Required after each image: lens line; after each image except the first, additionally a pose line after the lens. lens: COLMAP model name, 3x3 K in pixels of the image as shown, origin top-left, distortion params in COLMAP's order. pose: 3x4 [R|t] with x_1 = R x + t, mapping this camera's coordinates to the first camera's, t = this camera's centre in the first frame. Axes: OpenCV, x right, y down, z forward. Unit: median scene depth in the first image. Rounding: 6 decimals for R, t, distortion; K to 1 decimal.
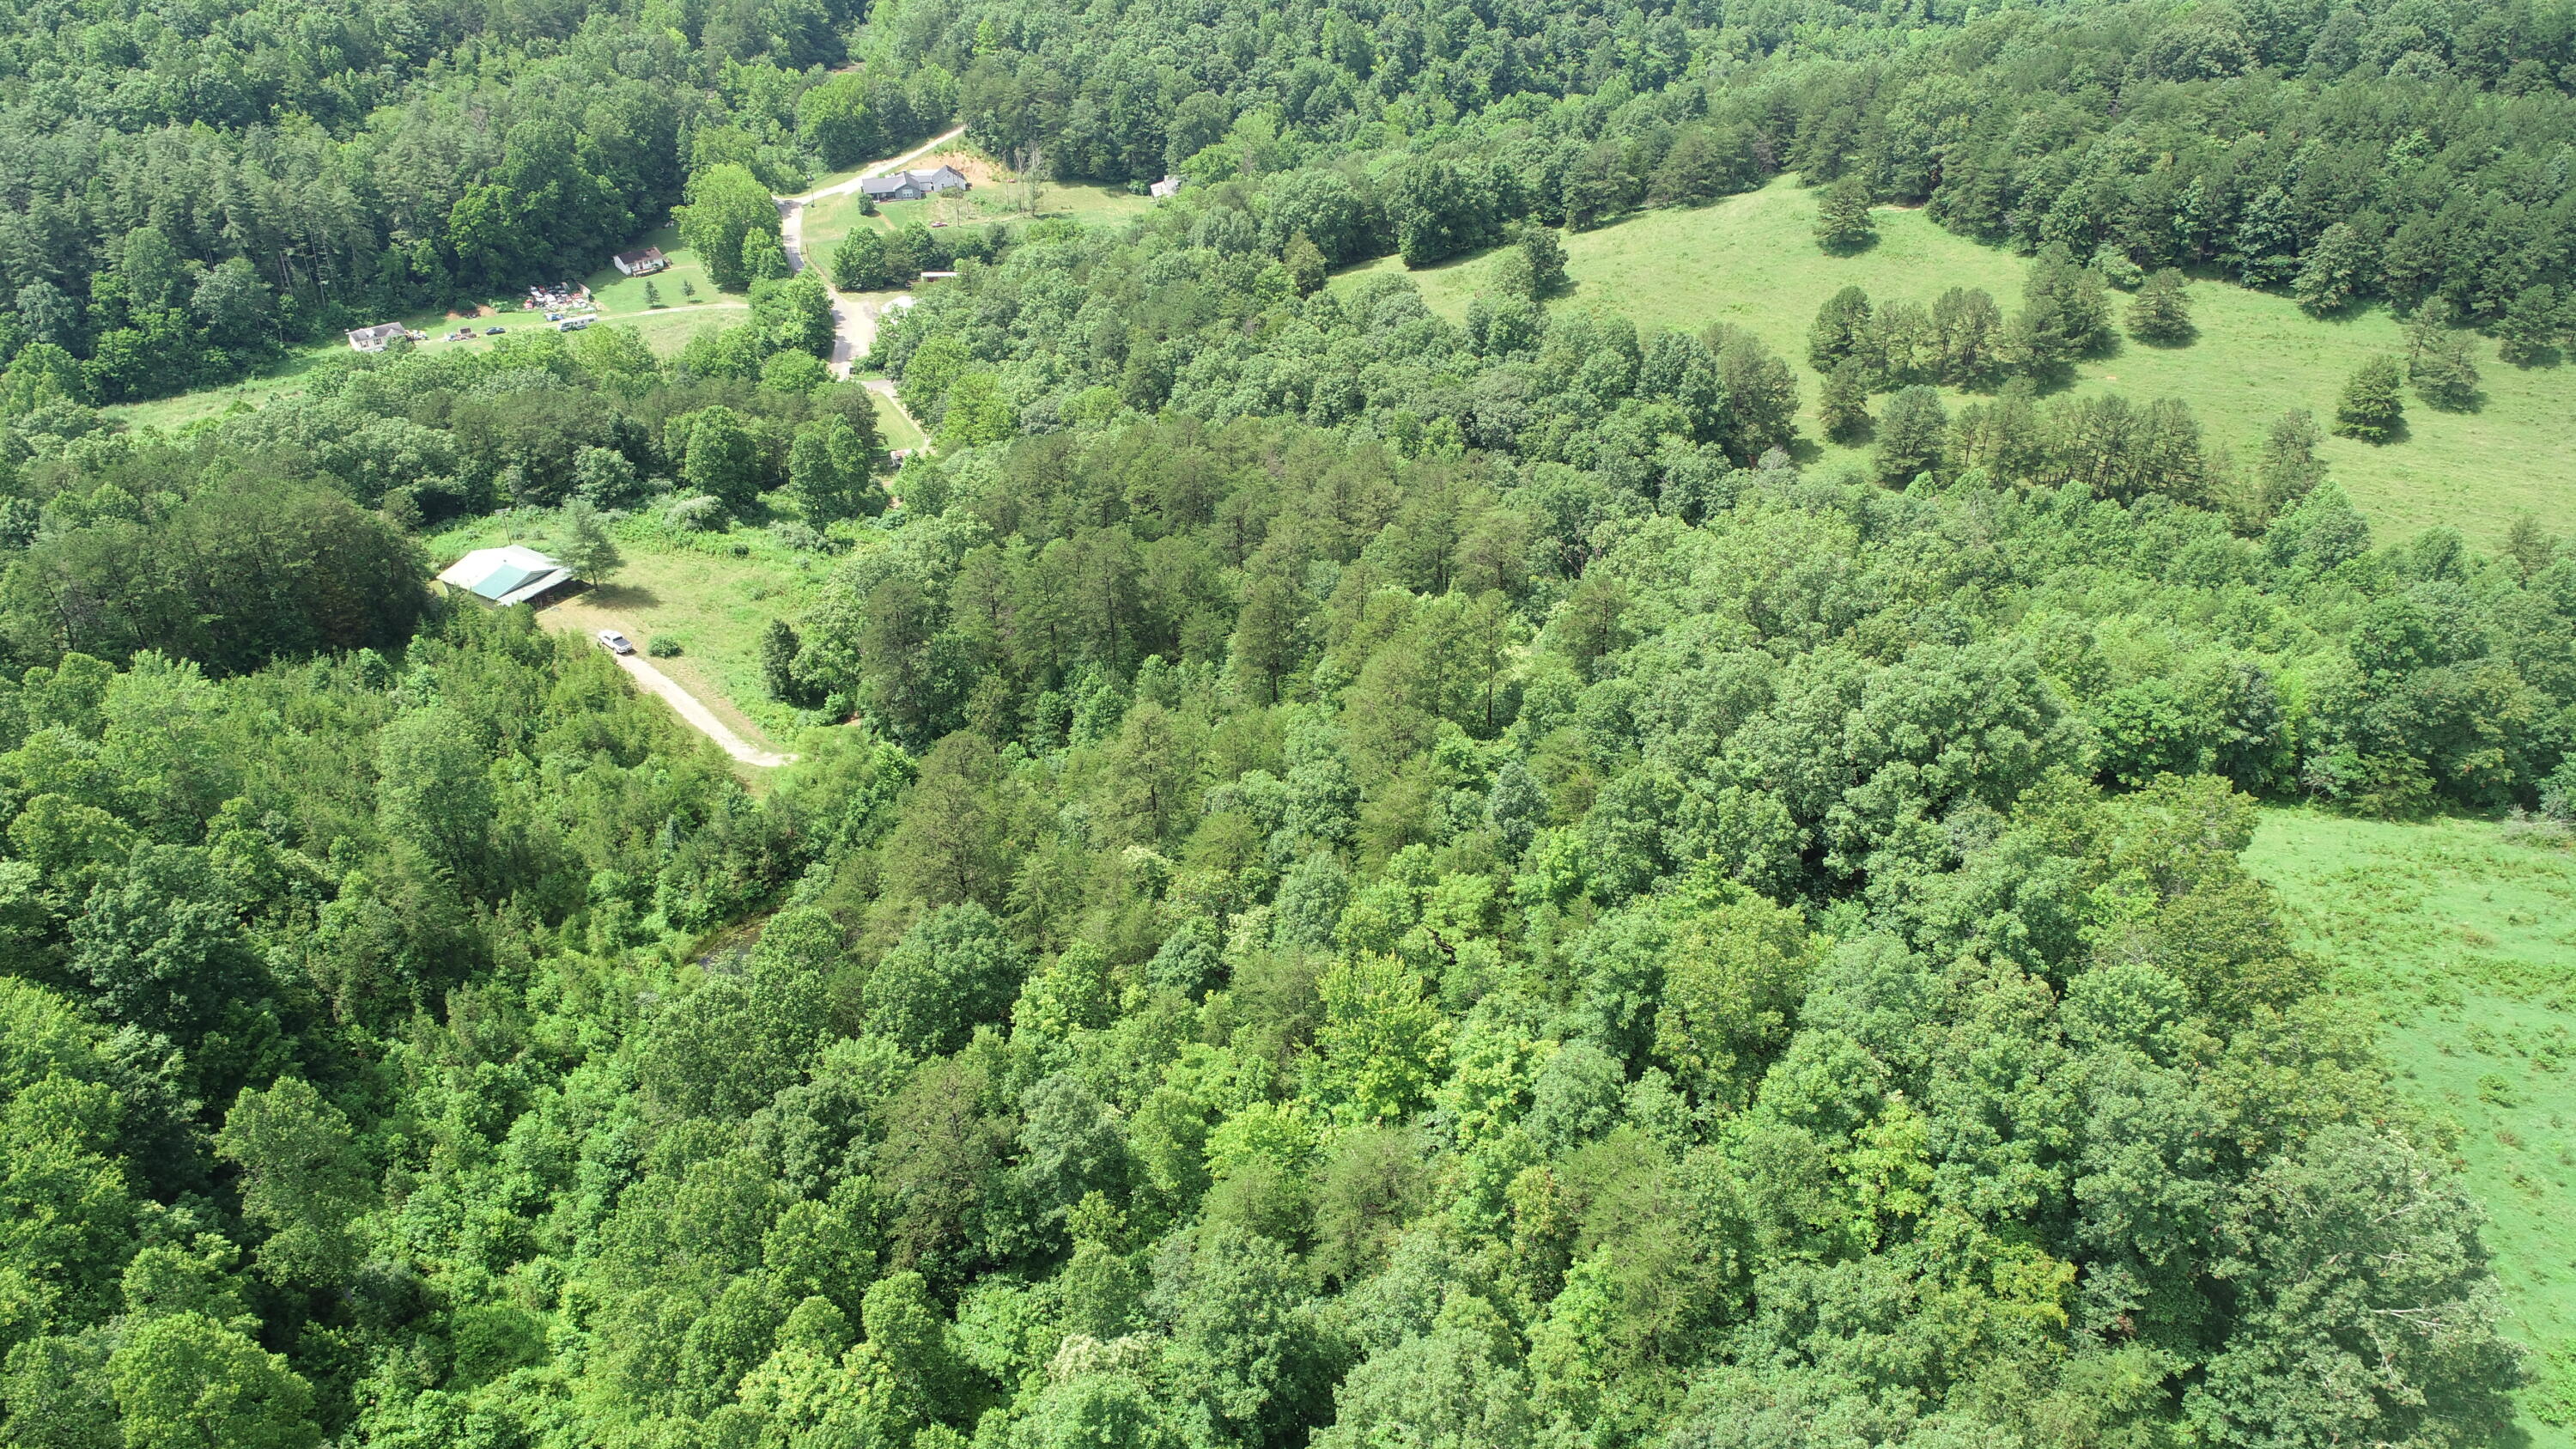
lens RADIAL K [[1747.1, 0, 1290.1], [0, 1747.1, 728.4], [0, 0, 1]] dist [0.002968, 0.003102]
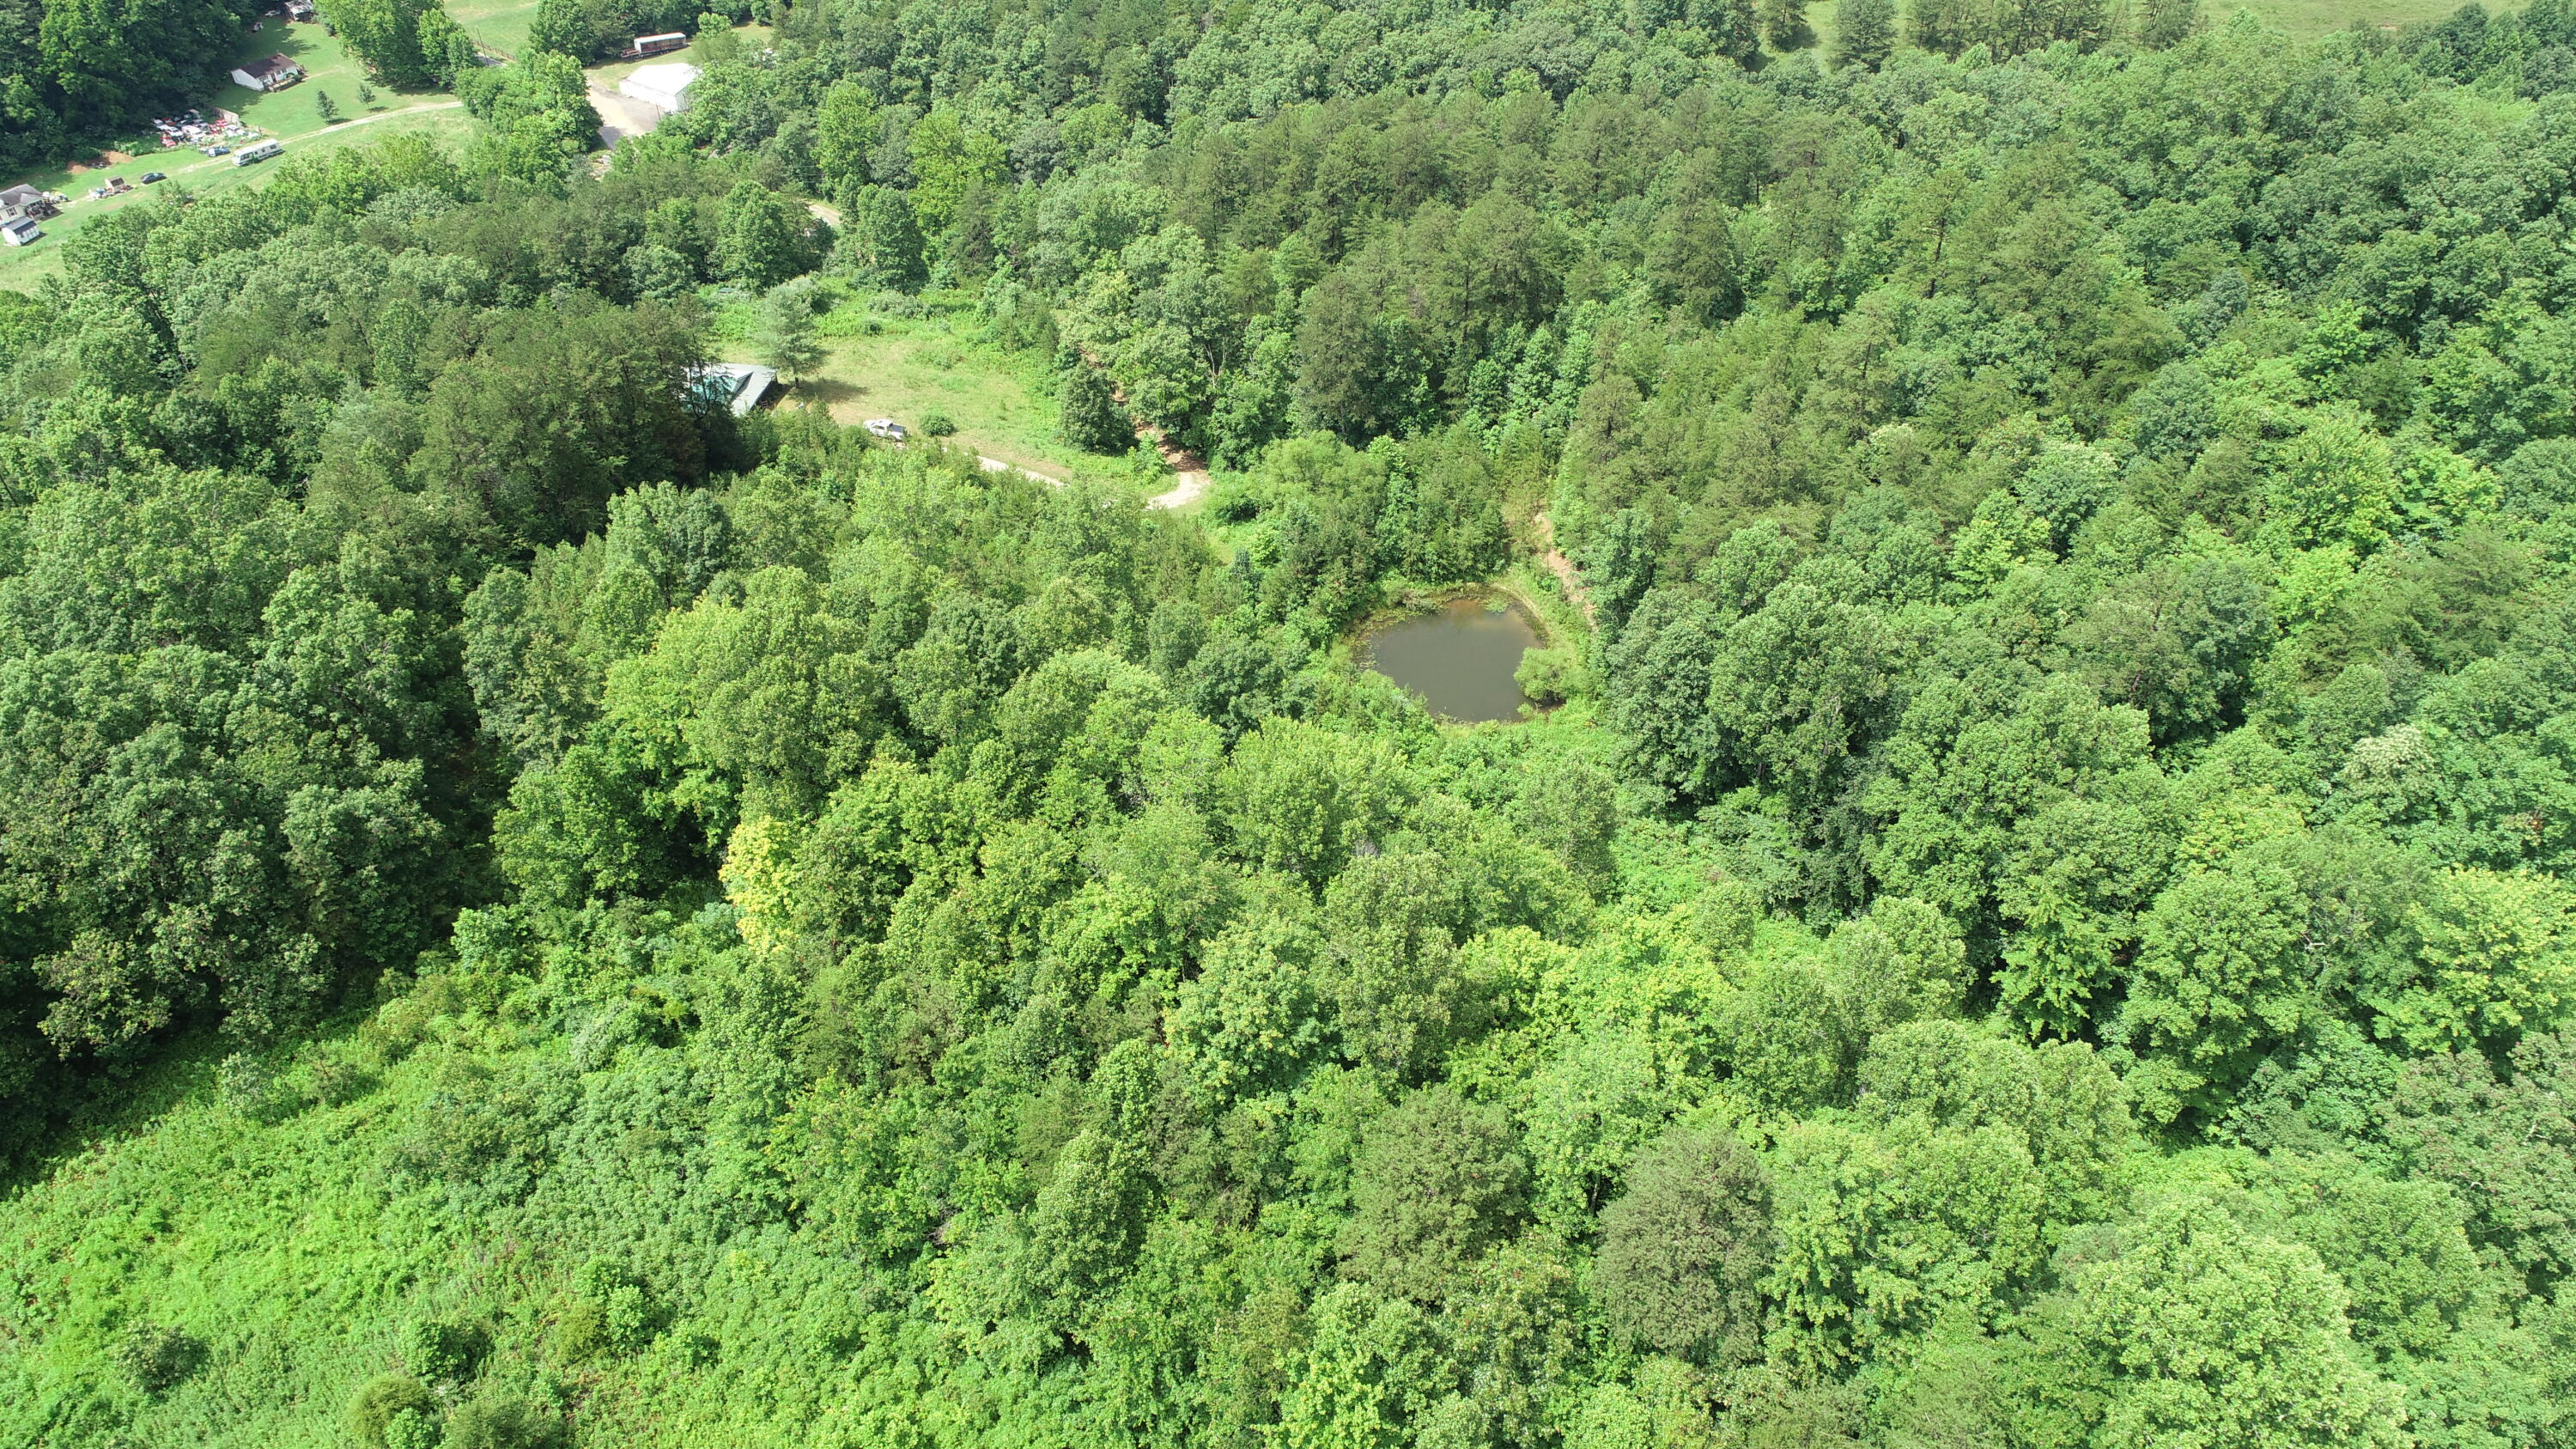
lens RADIAL K [[1747.1, 0, 1290.3], [0, 1747.1, 724.9], [0, 0, 1]] dist [0.002968, 0.003102]
pose [[0.916510, -0.256667, 0.306810, -0.278805], [0.213022, 0.962366, 0.168739, -0.006246], [-0.338573, -0.089294, 0.936694, 0.031240]]
